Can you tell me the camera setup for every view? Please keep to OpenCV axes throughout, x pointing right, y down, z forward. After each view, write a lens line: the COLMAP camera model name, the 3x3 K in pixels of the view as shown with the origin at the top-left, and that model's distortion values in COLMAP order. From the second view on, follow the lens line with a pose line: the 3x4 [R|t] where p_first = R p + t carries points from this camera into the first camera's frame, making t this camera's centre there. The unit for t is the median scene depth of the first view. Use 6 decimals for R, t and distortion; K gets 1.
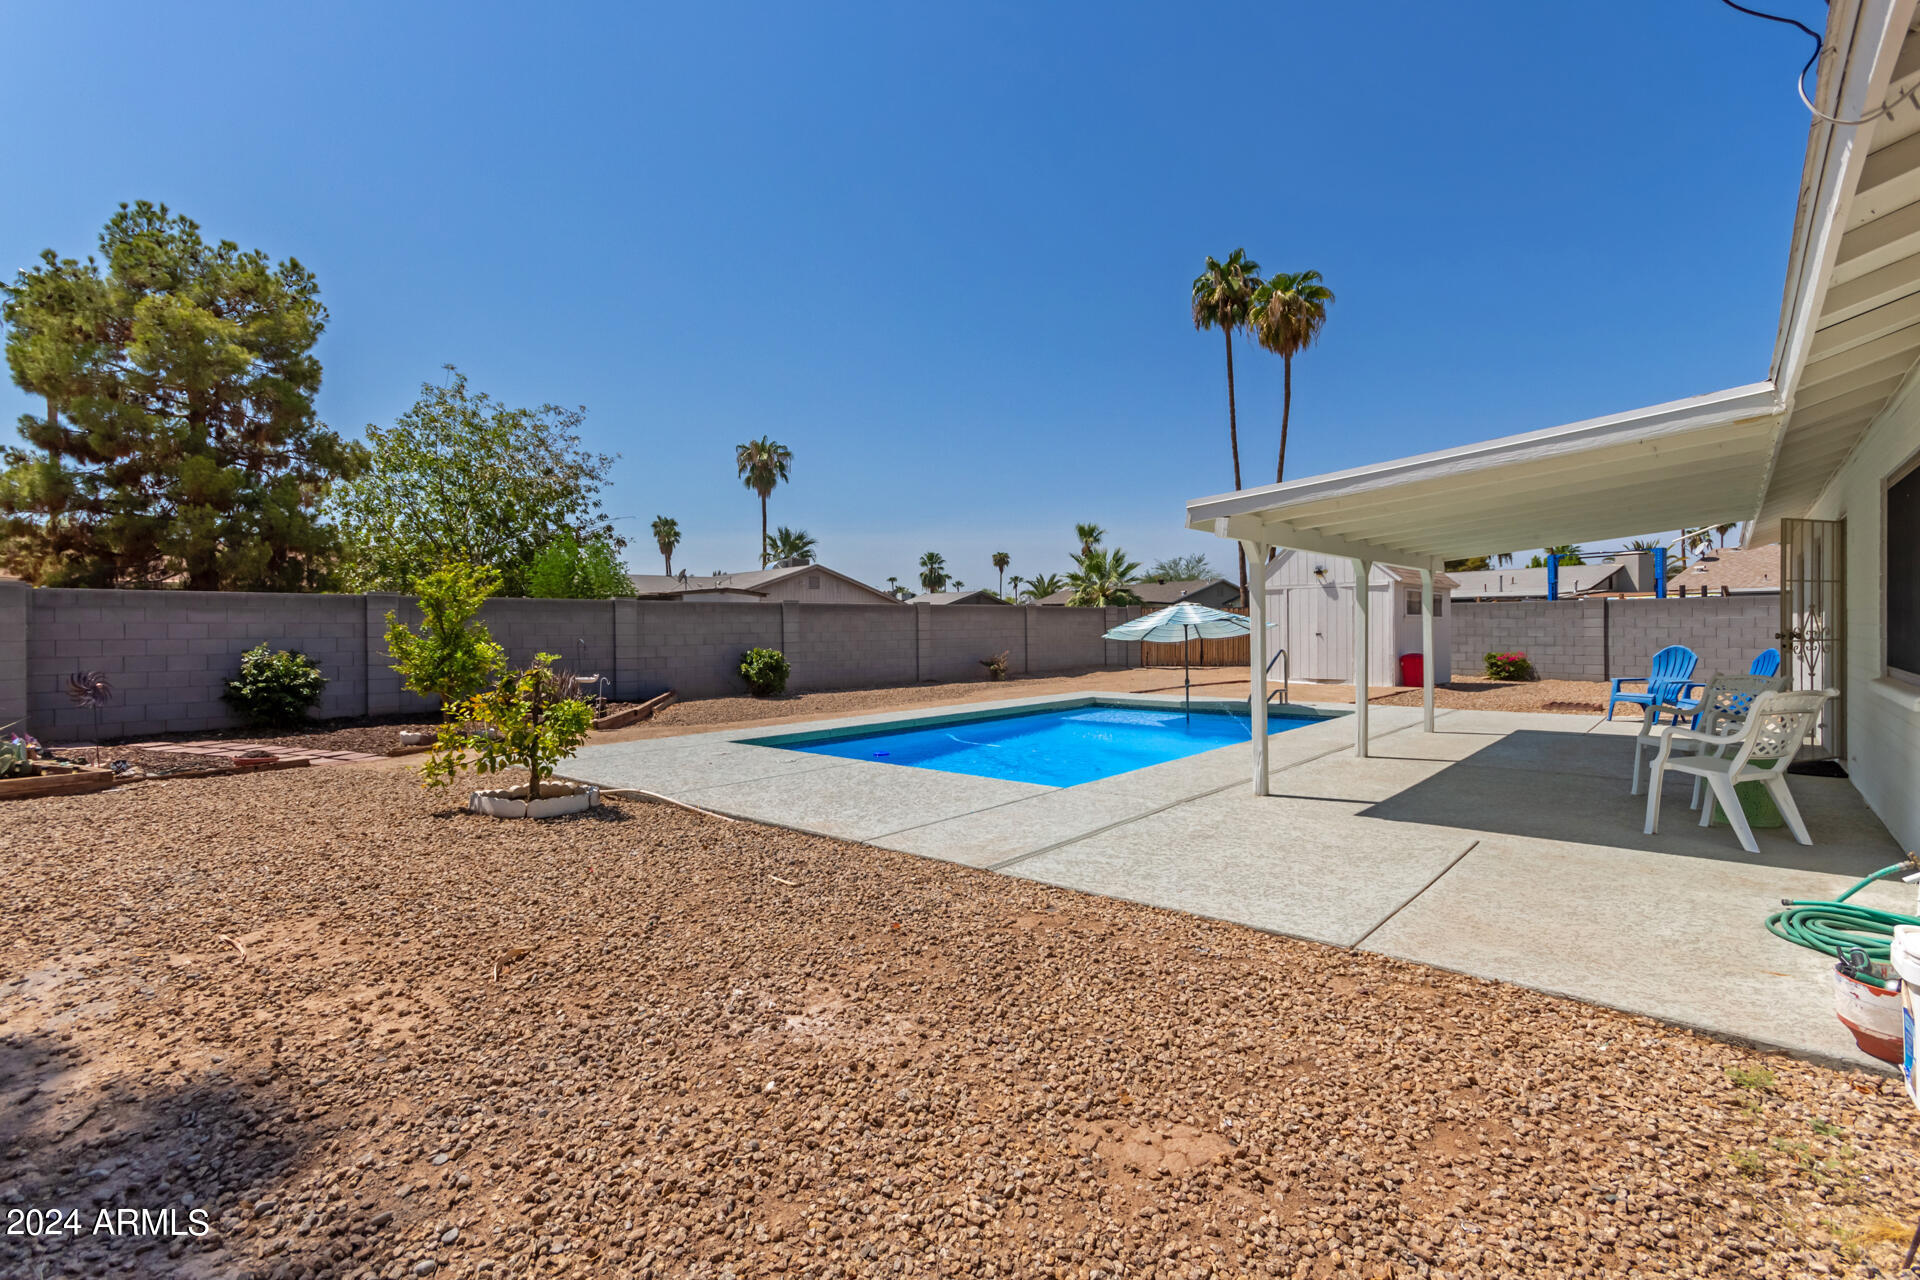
lens RADIAL K [[885.2, 0, 960.0], [0, 885.2, 640.0], [0, 0, 1]] dist [-0.000717, -0.000035]
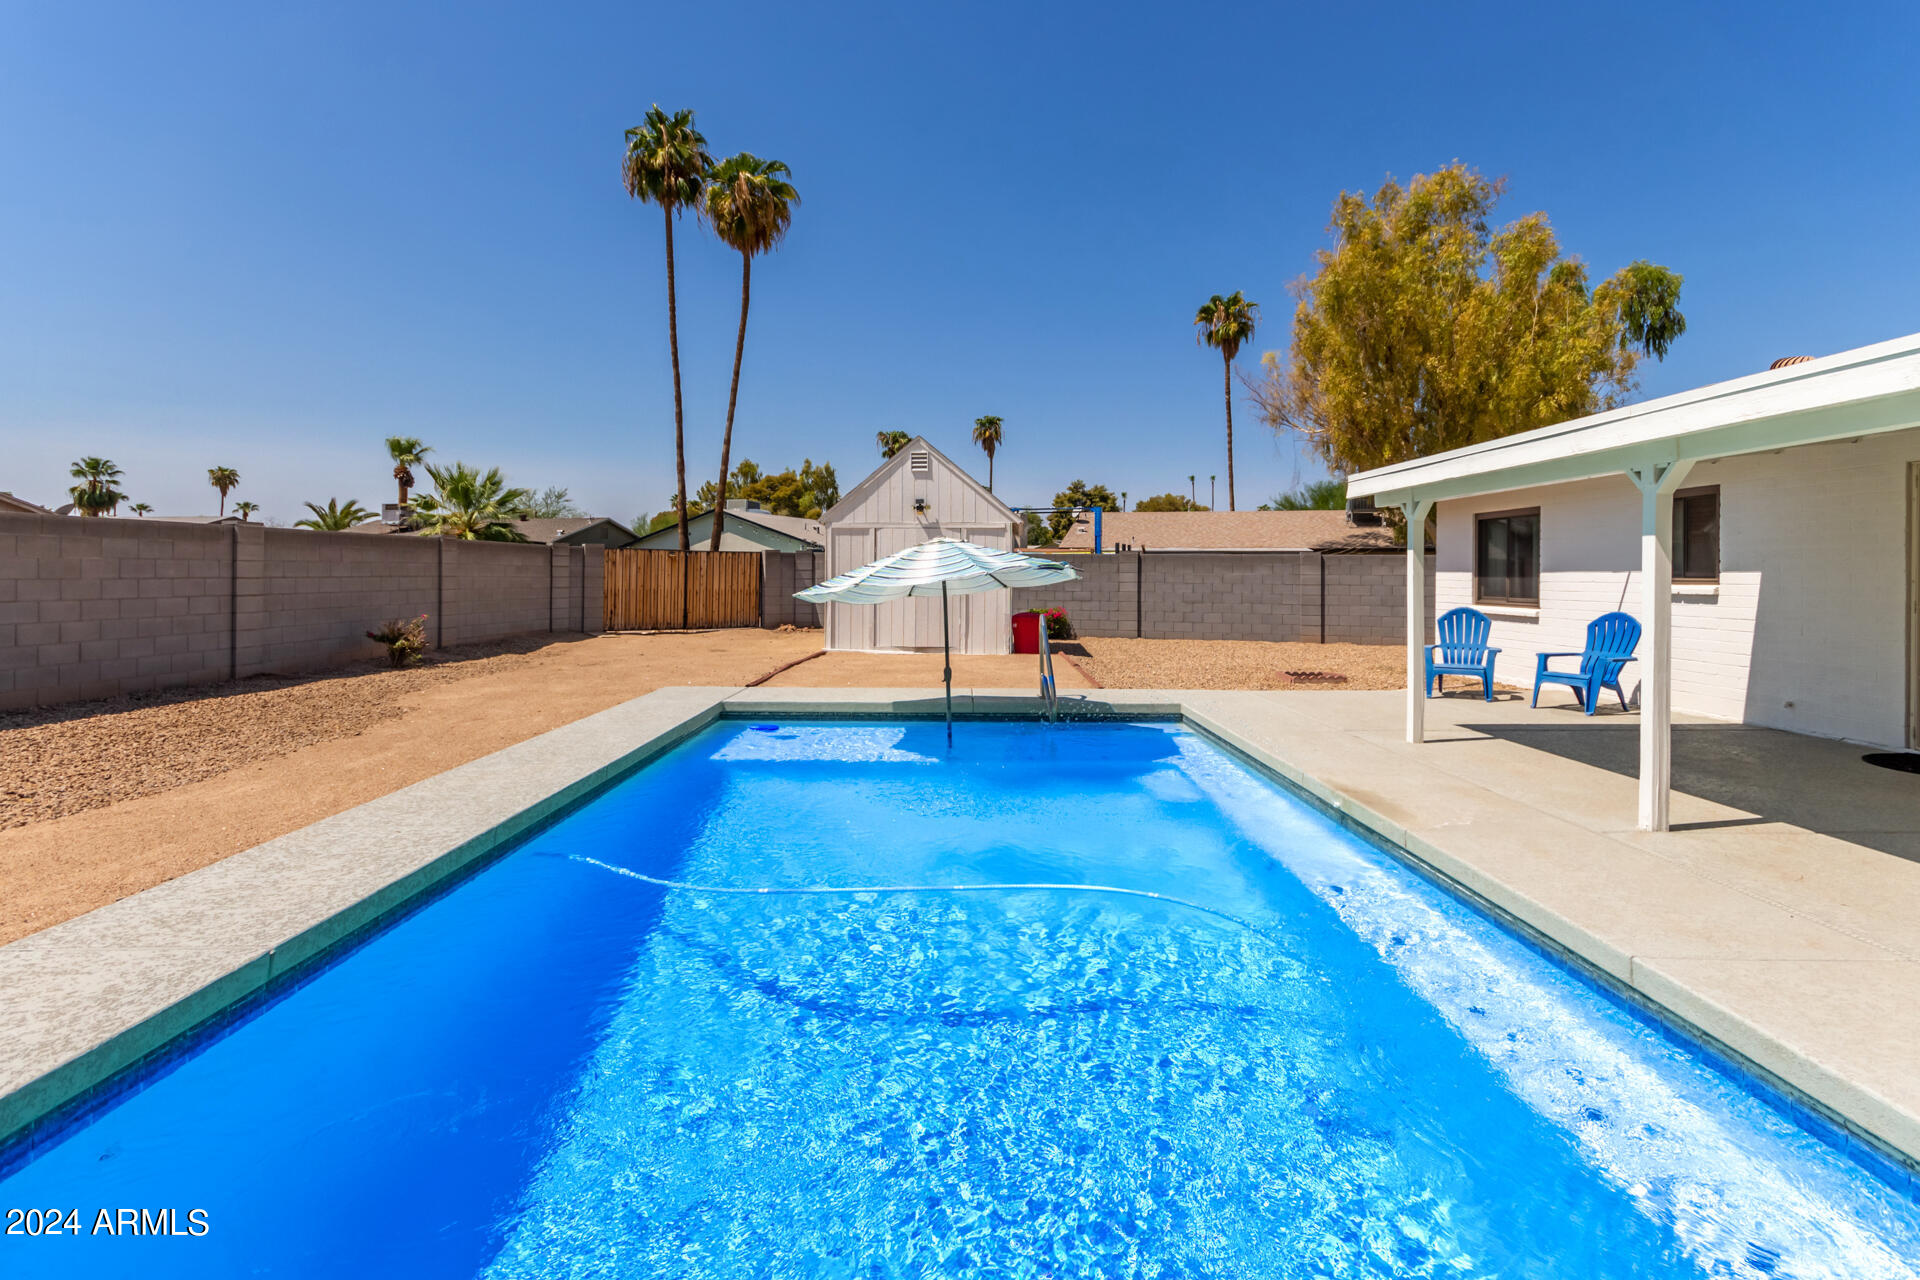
lens RADIAL K [[915.0, 0, 961.6], [0, 915.0, 566.5], [0, 0, 1]] dist [0.001619, 0.000614]
pose [[0.738564, 0.018382, 0.673933, -0.056127], [-0.001756, 0.999677, -0.025343, -0.003421], [-0.674181, 0.017534, 0.738358, 0.215158]]
